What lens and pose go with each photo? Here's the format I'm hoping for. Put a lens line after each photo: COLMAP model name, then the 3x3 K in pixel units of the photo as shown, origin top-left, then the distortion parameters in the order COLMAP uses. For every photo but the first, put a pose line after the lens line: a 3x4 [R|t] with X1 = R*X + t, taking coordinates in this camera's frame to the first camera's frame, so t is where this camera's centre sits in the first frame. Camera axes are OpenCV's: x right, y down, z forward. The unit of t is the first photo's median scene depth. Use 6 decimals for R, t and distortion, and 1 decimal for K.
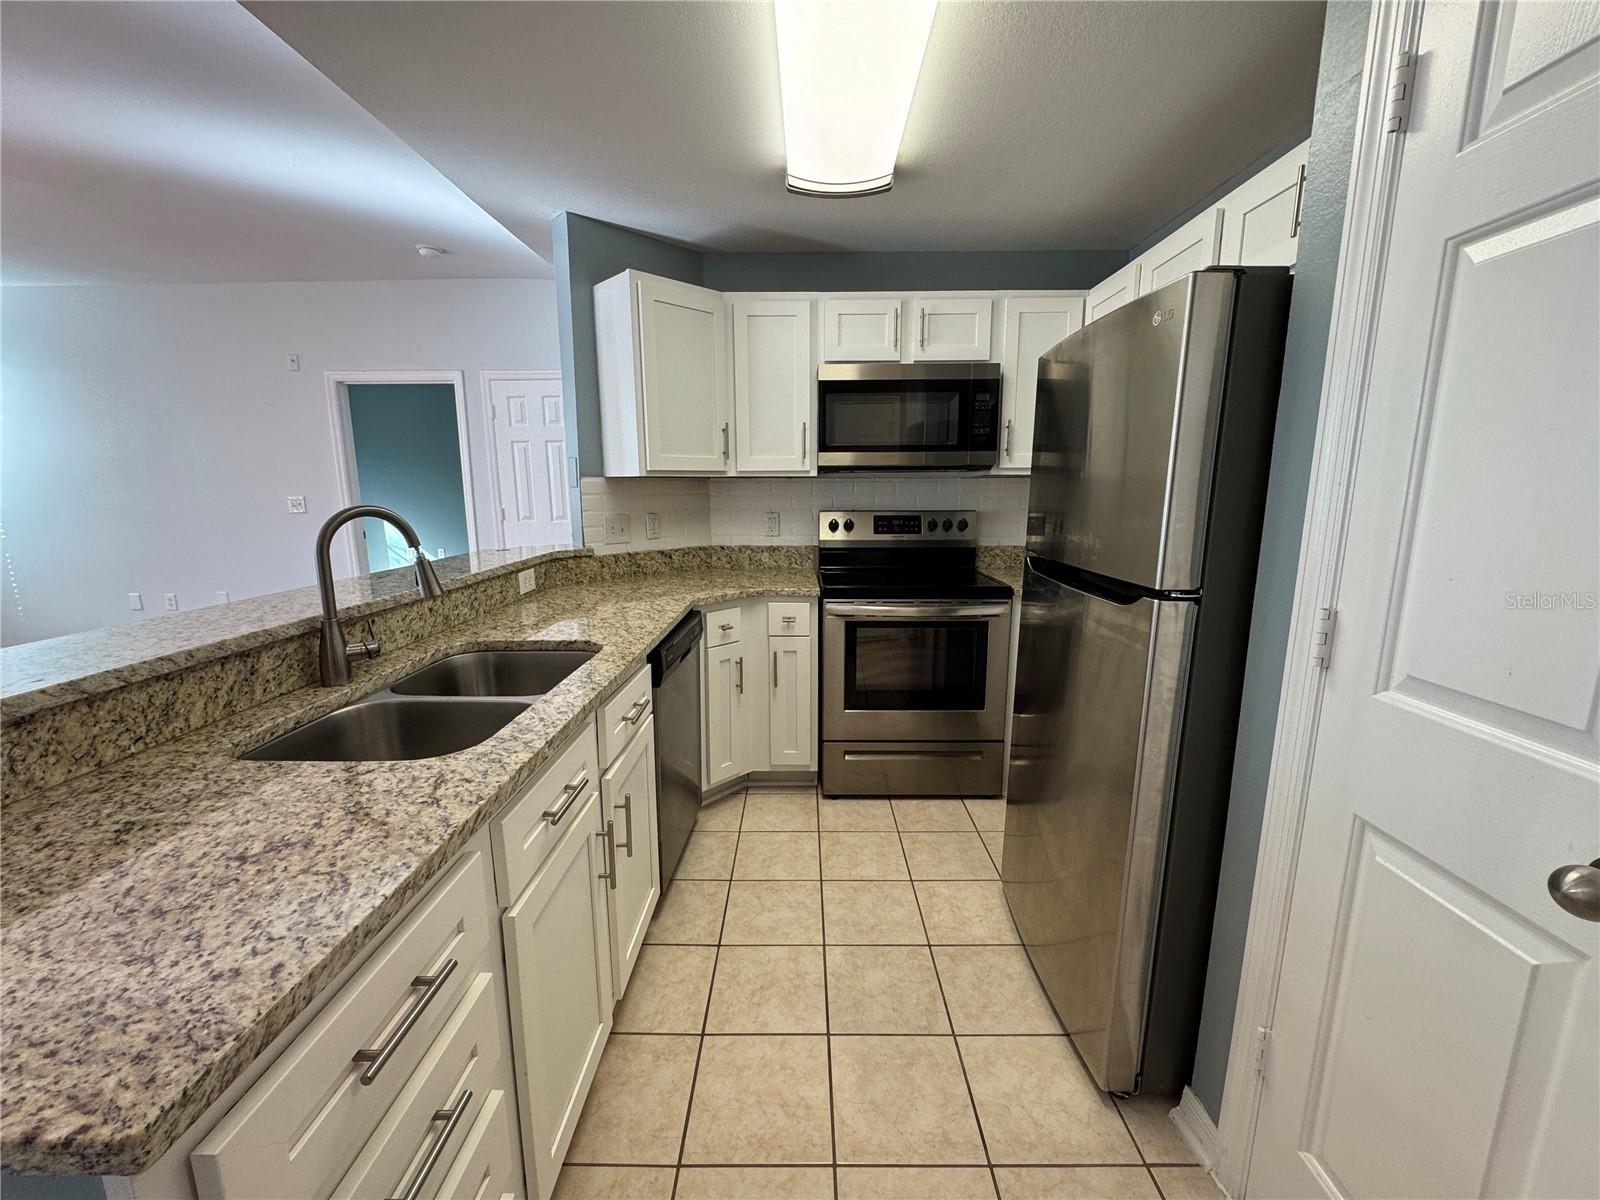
lens RADIAL K [[636.4, 0, 799.6], [0, 636.4, 598.4], [0, 0, 1]] dist [-0.006395, 0.000246]
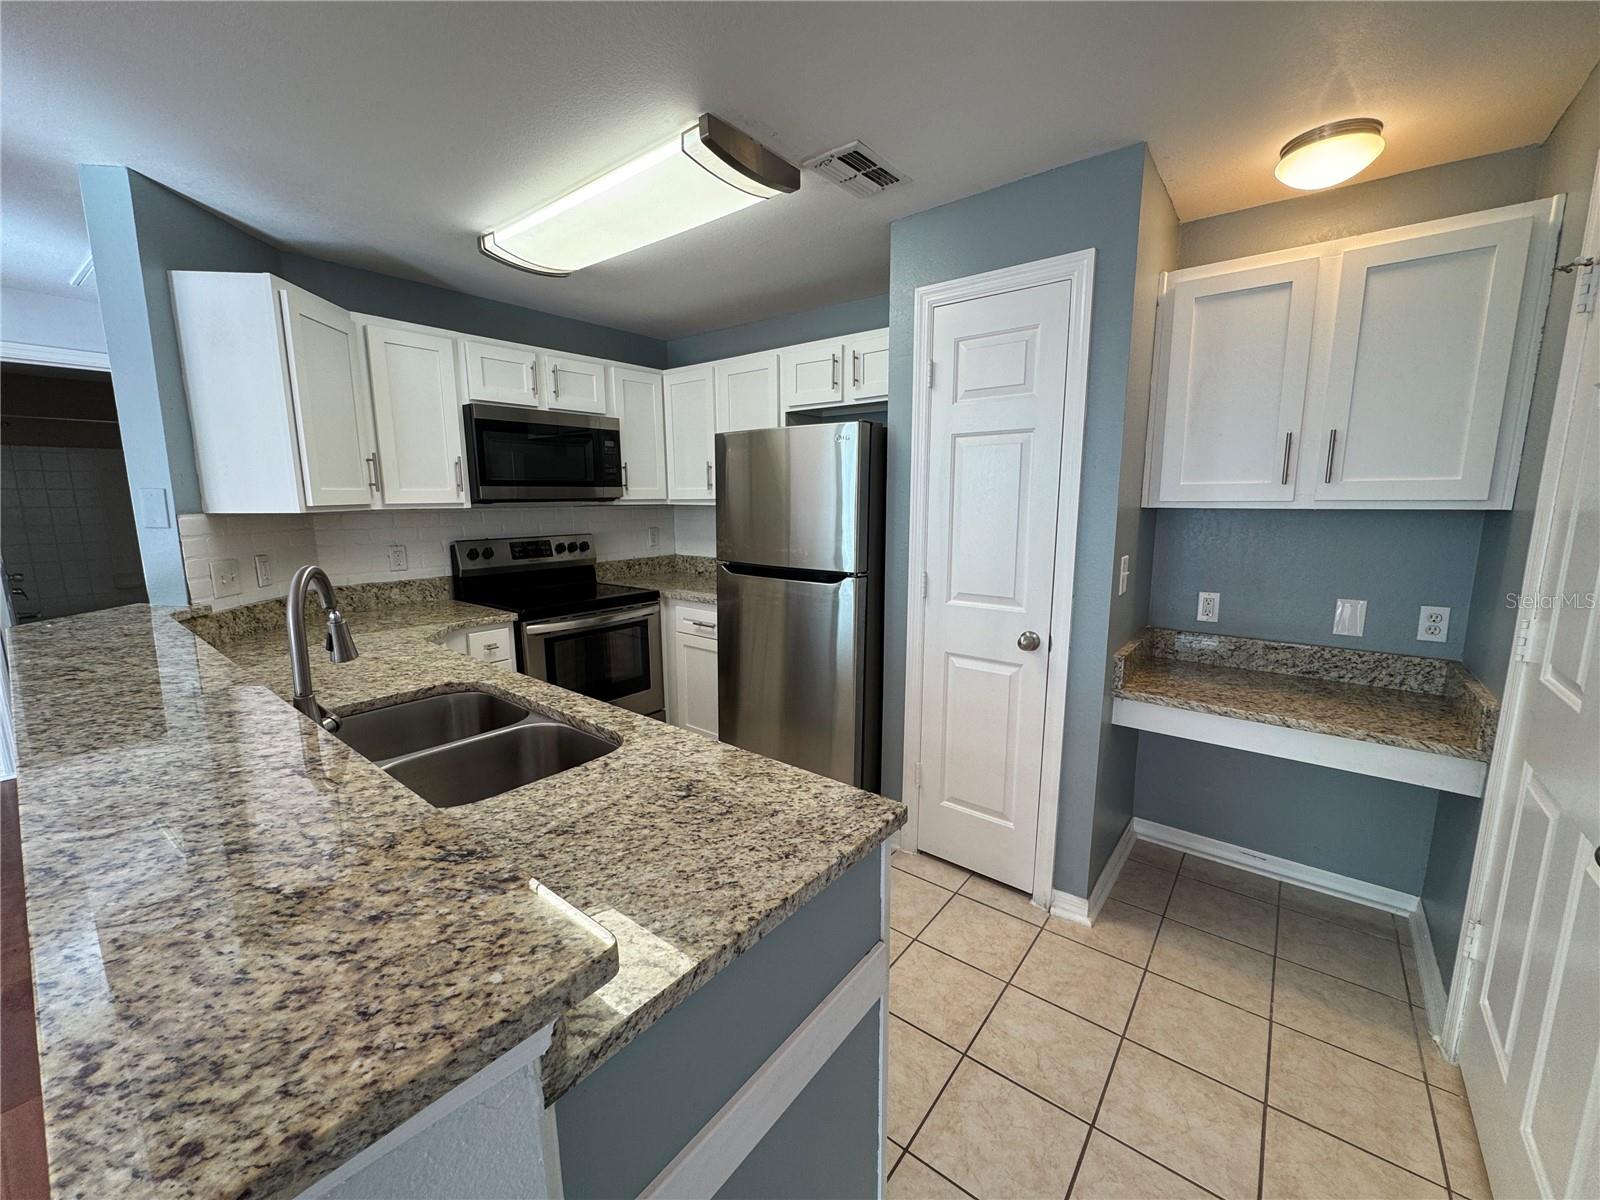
lens RADIAL K [[636.4, 0, 804.1], [0, 636.4, 599.3], [0, 0, 1]] dist [-0.006395, 0.000246]
pose [[0.611199, -0.124926, 0.781556, -0.492424], [0.138075, 0.989152, 0.050130, -0.024505], [-0.779340, 0.077274, 0.621818, -0.052850]]
